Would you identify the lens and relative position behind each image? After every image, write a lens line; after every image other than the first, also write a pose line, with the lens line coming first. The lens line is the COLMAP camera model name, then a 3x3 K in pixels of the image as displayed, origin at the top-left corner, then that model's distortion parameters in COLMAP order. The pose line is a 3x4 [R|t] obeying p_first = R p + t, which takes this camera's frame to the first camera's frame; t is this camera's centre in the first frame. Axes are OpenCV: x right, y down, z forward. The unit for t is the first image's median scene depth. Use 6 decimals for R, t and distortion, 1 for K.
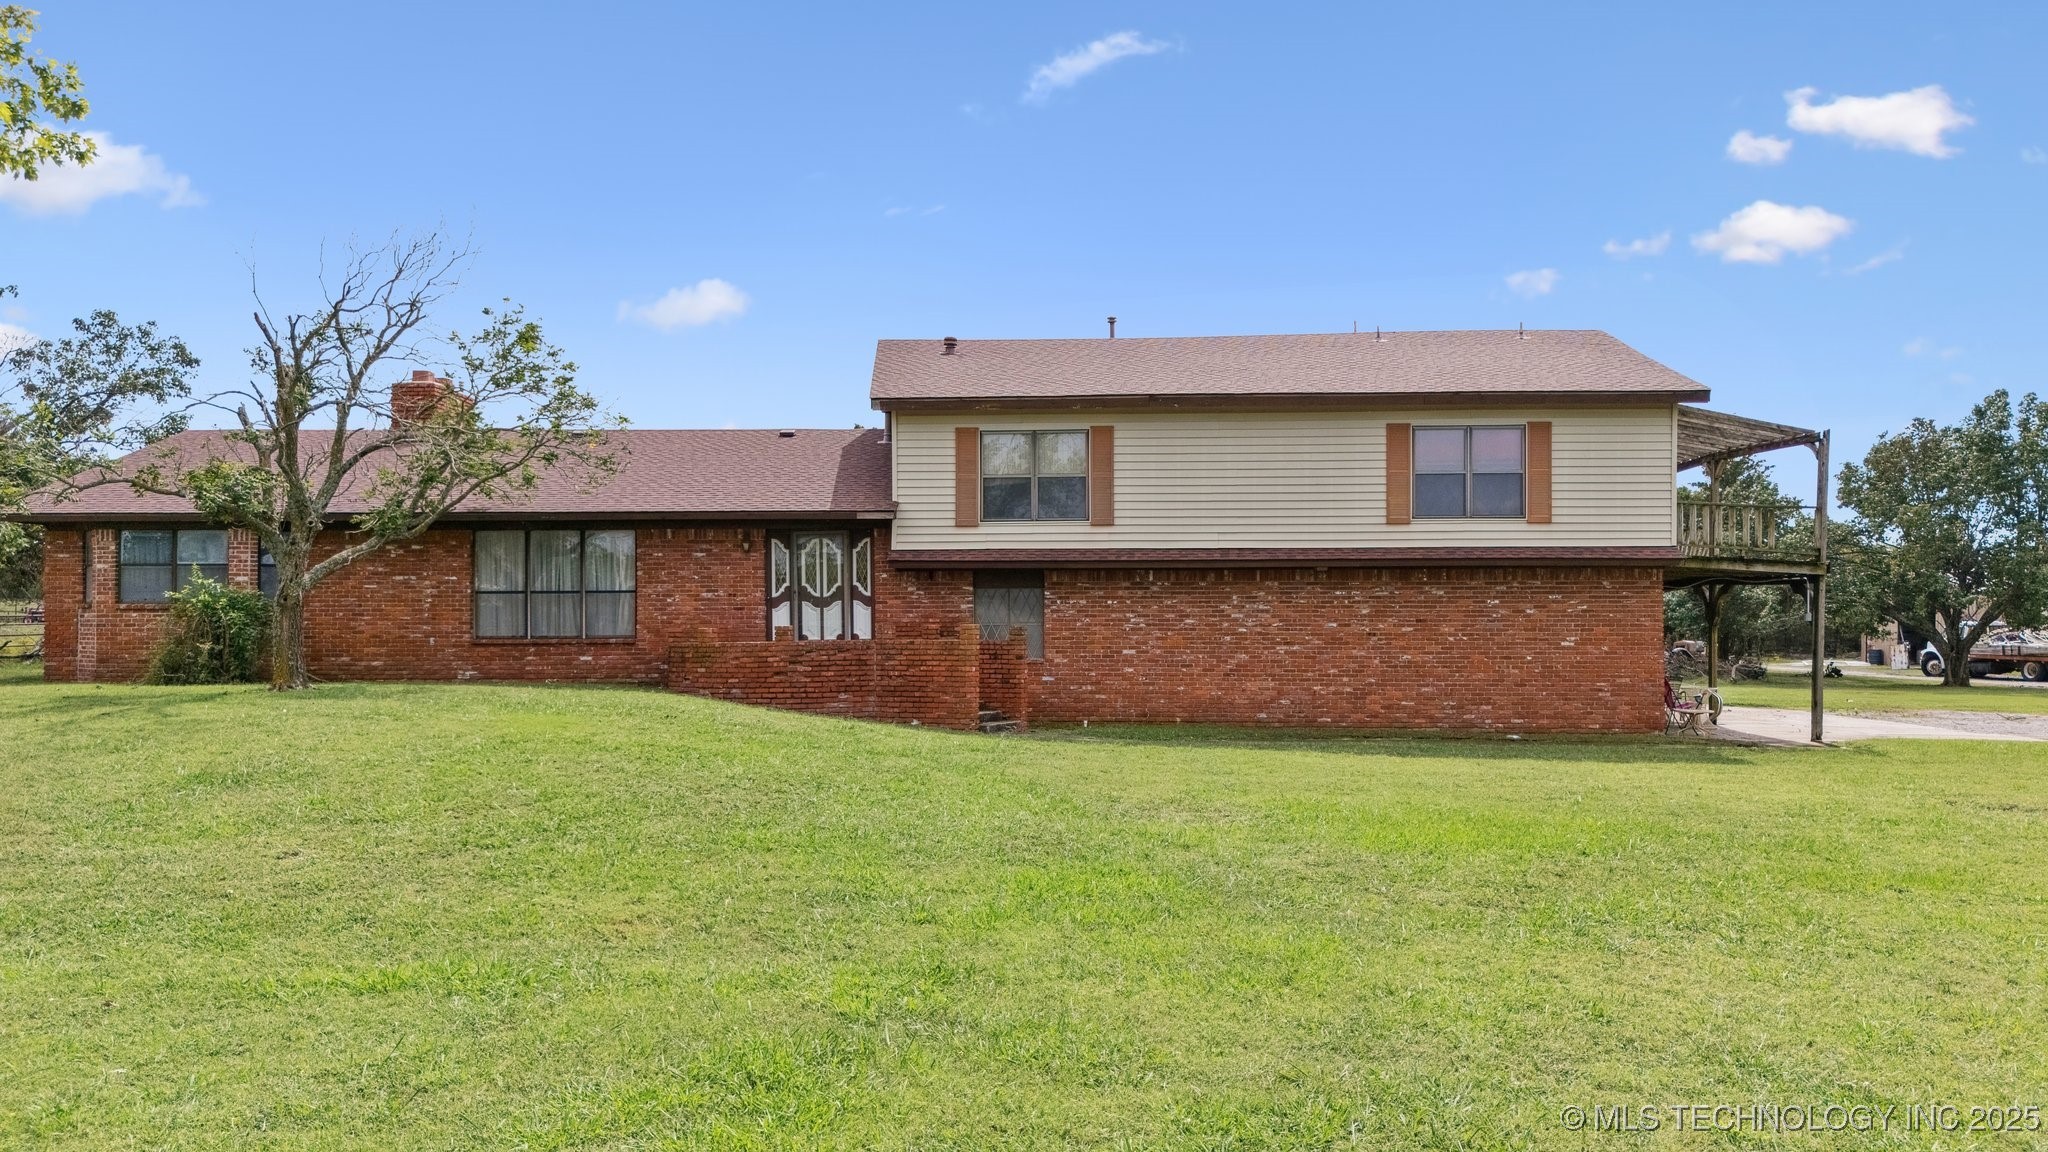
lens RADIAL K [[1495.9, 0, 1024.0], [0, 1495.9, 576.0], [0, 0, 1]] dist [0.079954, -0.071577]
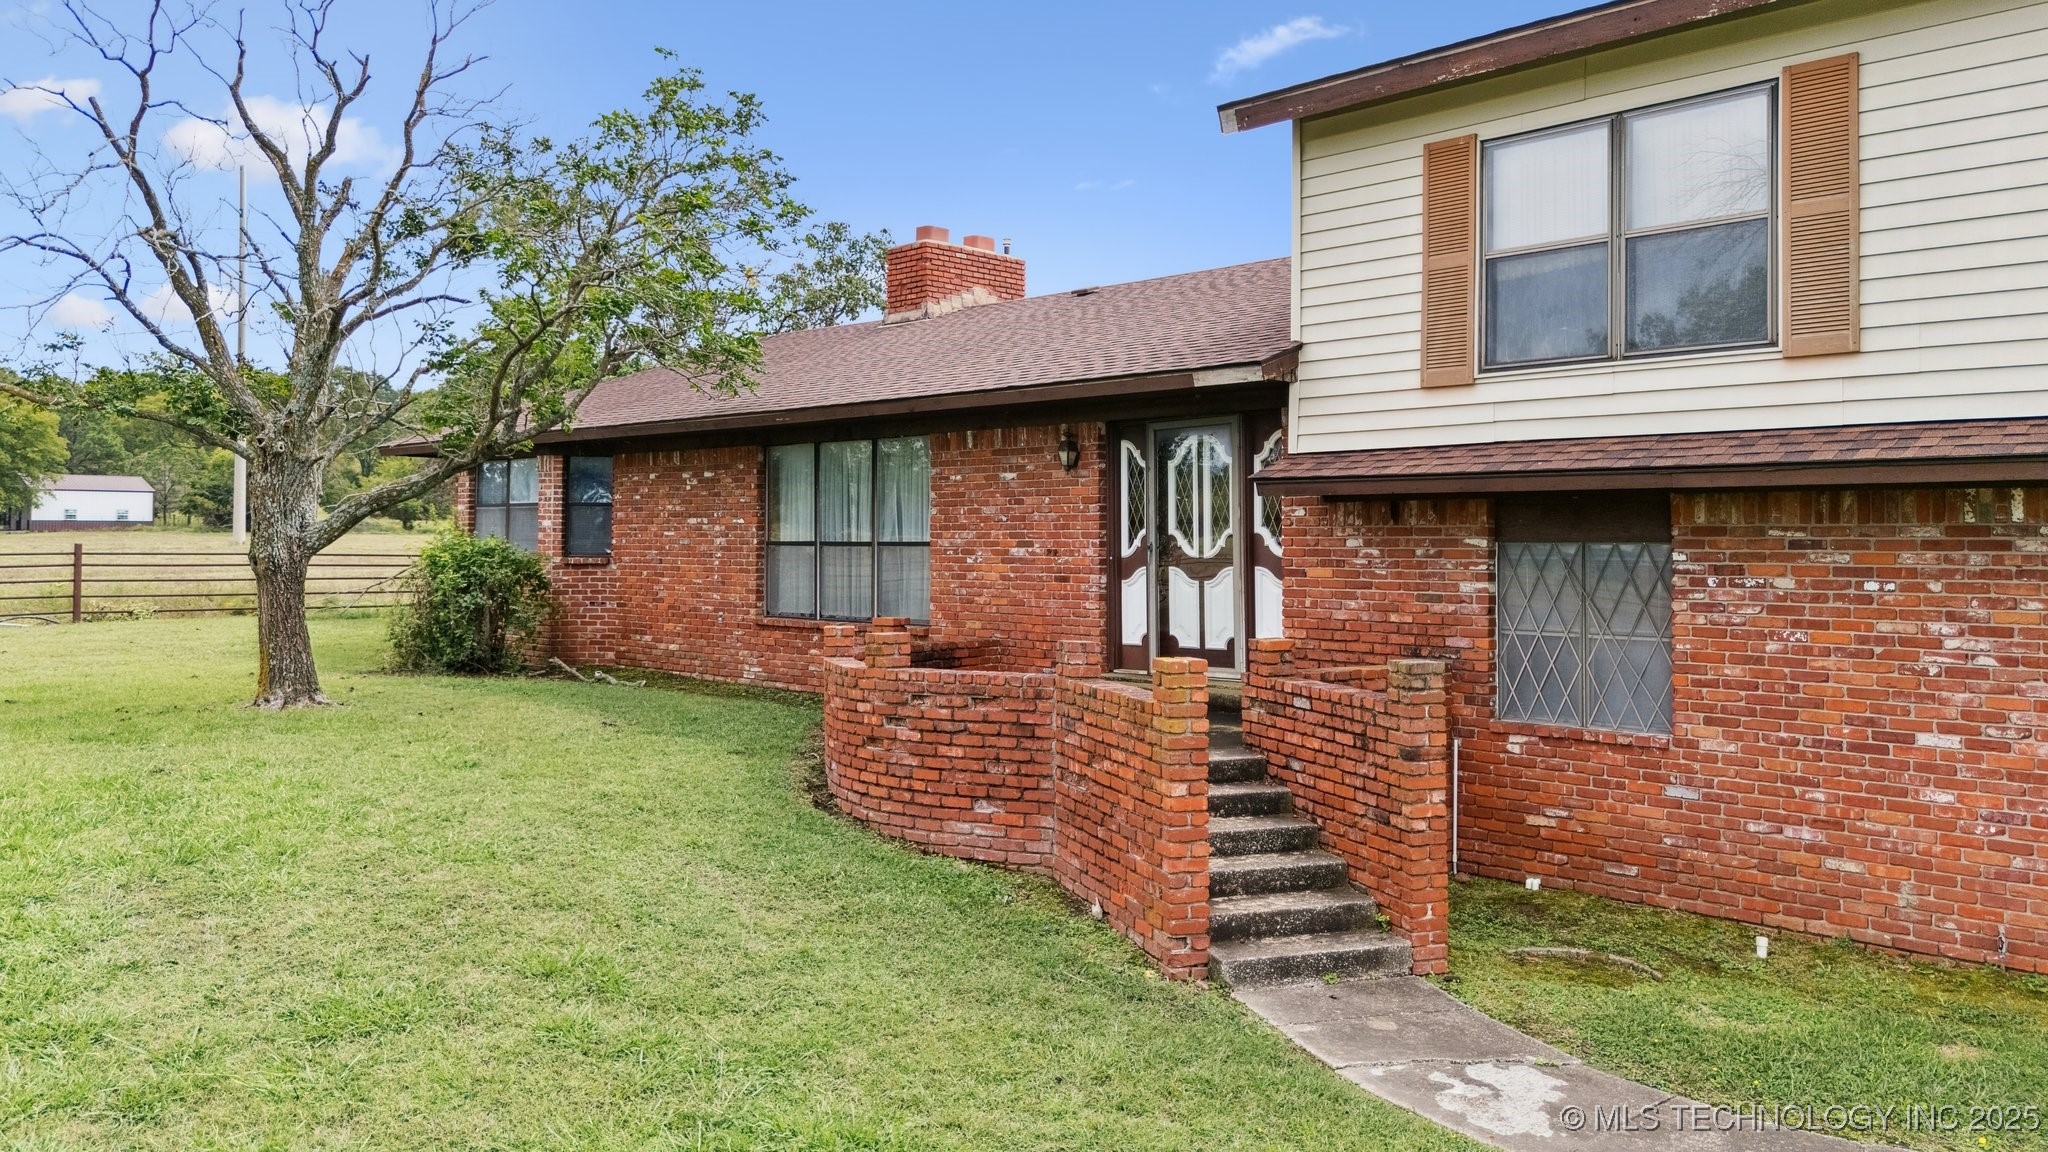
lens RADIAL K [[1505.9, 0, 1022.0], [0, 1505.9, 529.7], [0, 0, 1]] dist [0.082239, -0.074863]
pose [[0.727429, 0.000493, -0.686183, 0.154999], [0.014031, 0.999780, 0.015593, -0.003320], [0.686040, -0.020970, 0.727262, 0.622827]]
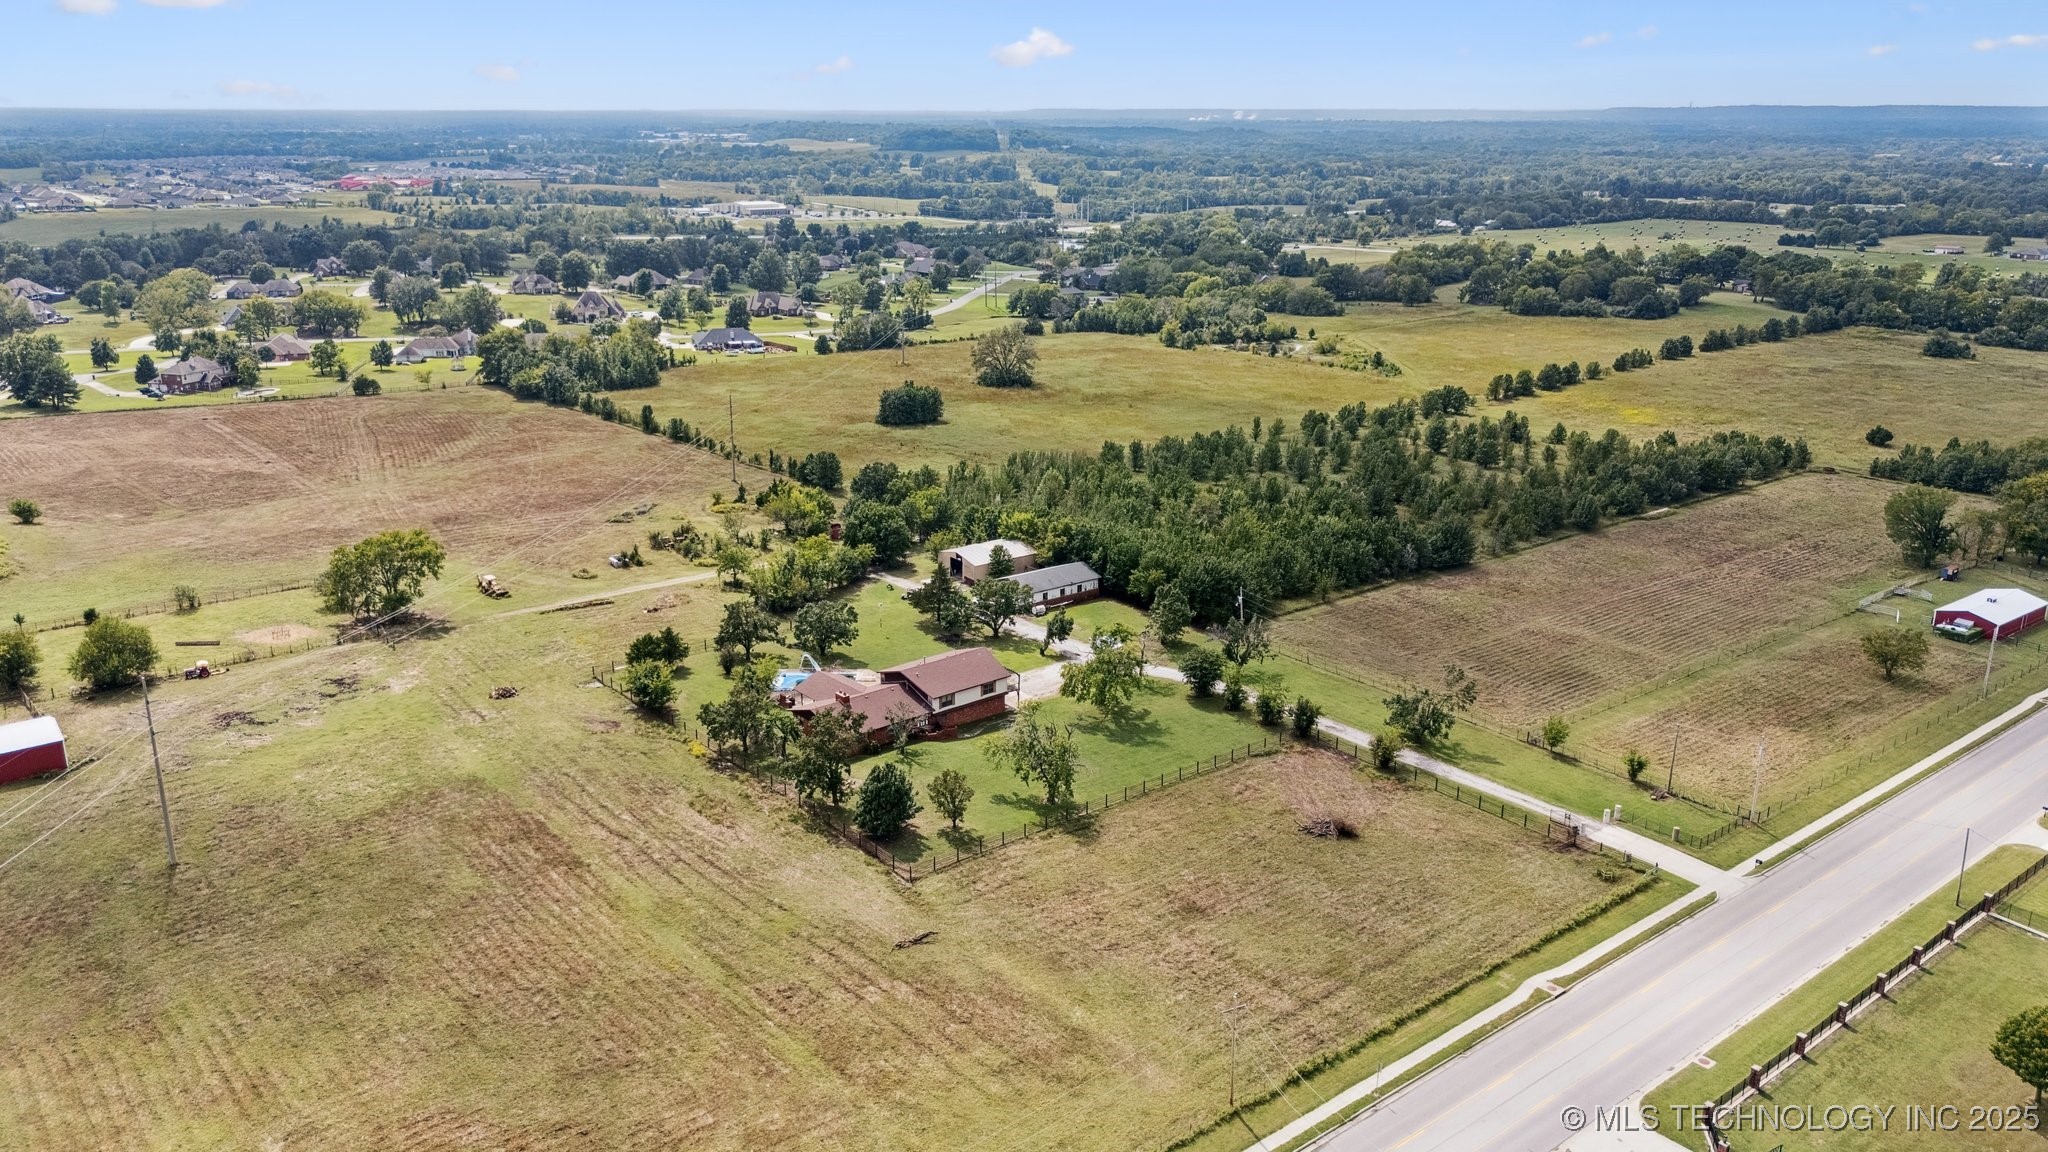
lens RADIAL K [[1539.0, 0, 1024.0], [0, 1539.0, 576.0], [0, 0, 1]] dist [0.152651, -0.303524]
pose [[0.738127, -0.187772, 0.648005, -4.951447], [-0.017565, 0.954814, 0.296683, -3.188001], [-0.674433, -0.230372, 0.701476, -4.969040]]
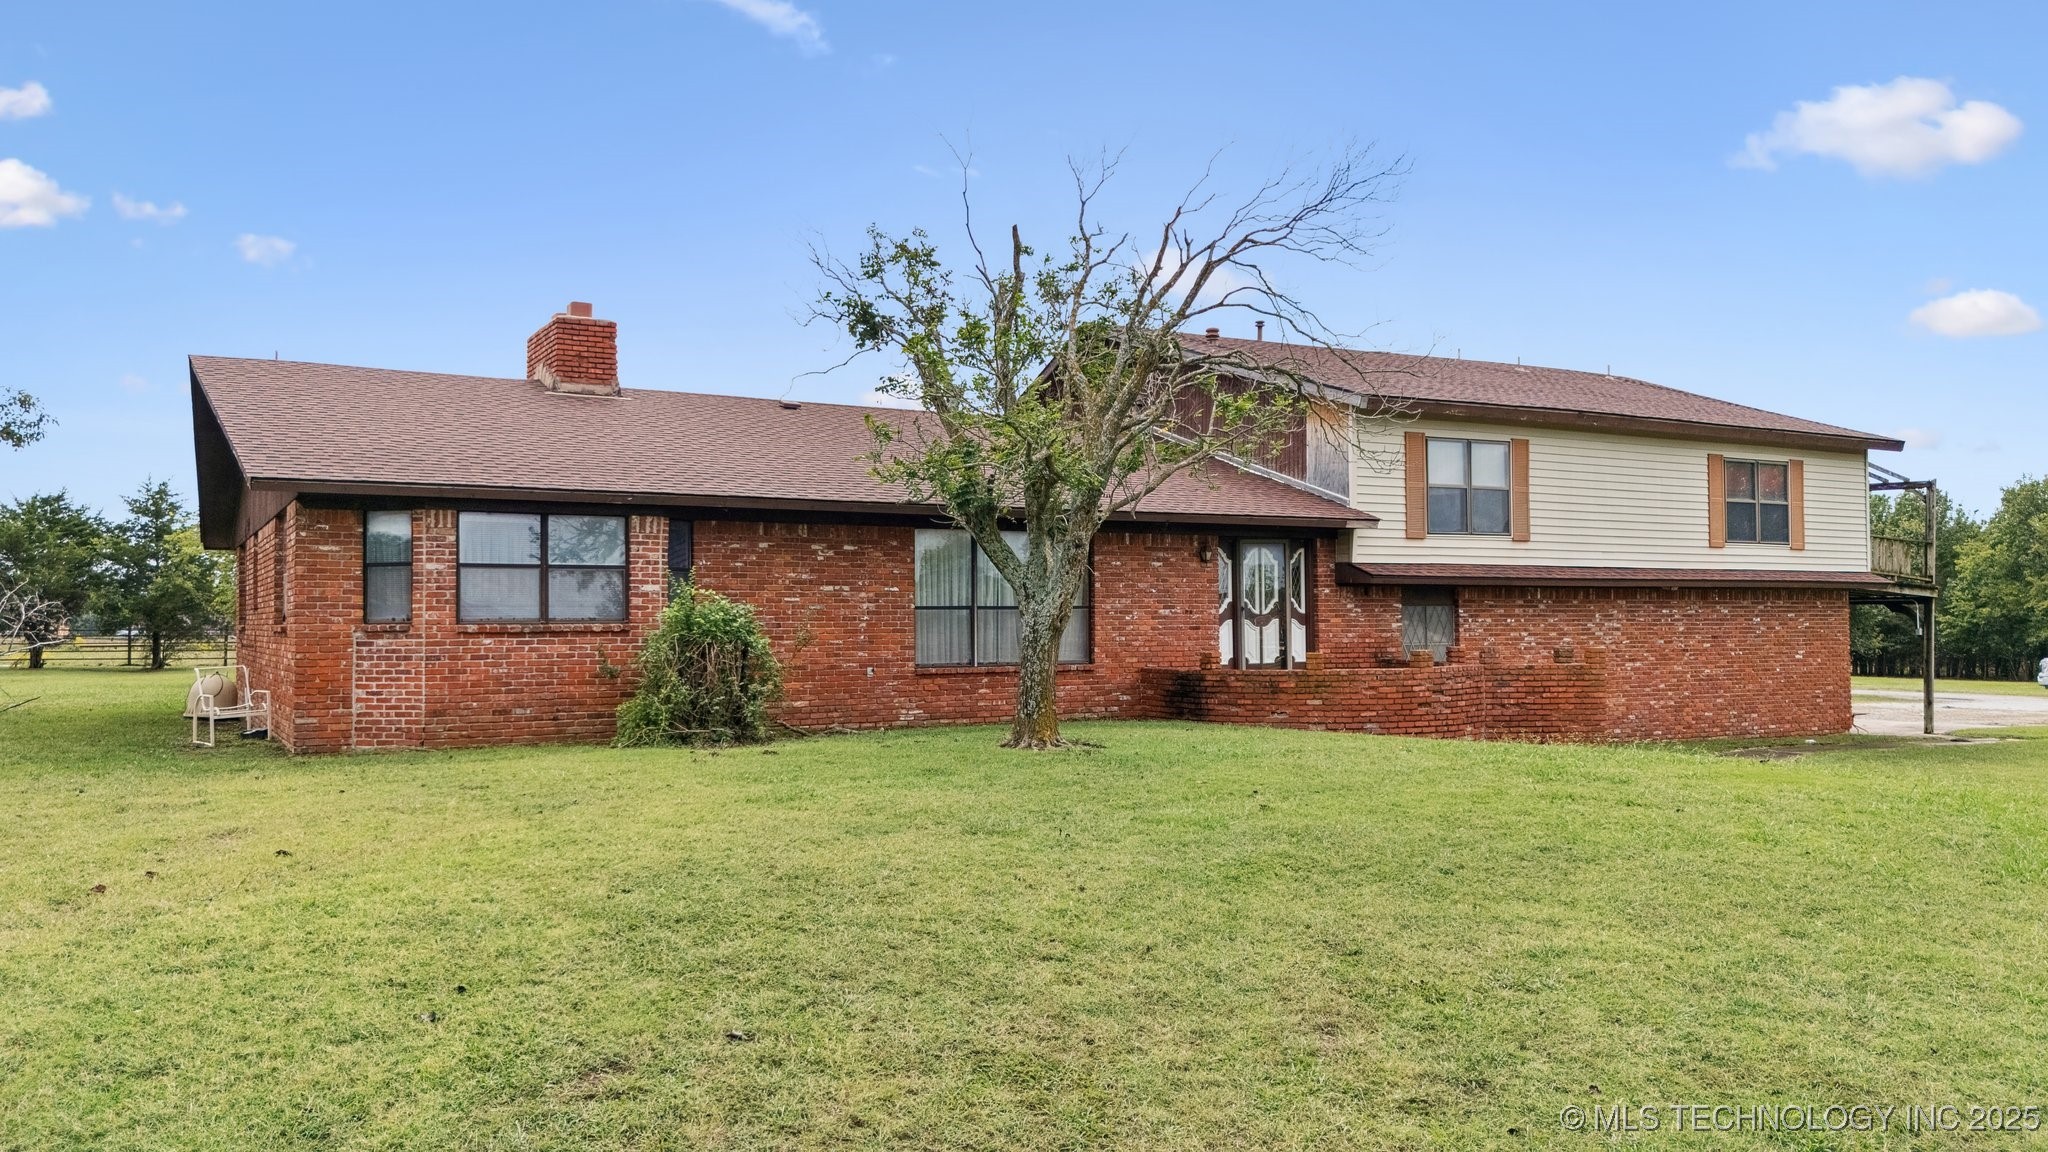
lens RADIAL K [[1473.4, 0, 1008.2], [0, 1473.4, 574.3], [0, 0, 1]] dist [0.112104, -0.178030]
pose [[0.861691, 0.014142, 0.507236, -0.716928], [-0.013110, 0.999898, -0.005608, -0.002734], [-0.507264, -0.001817, 0.861789, 0.331965]]
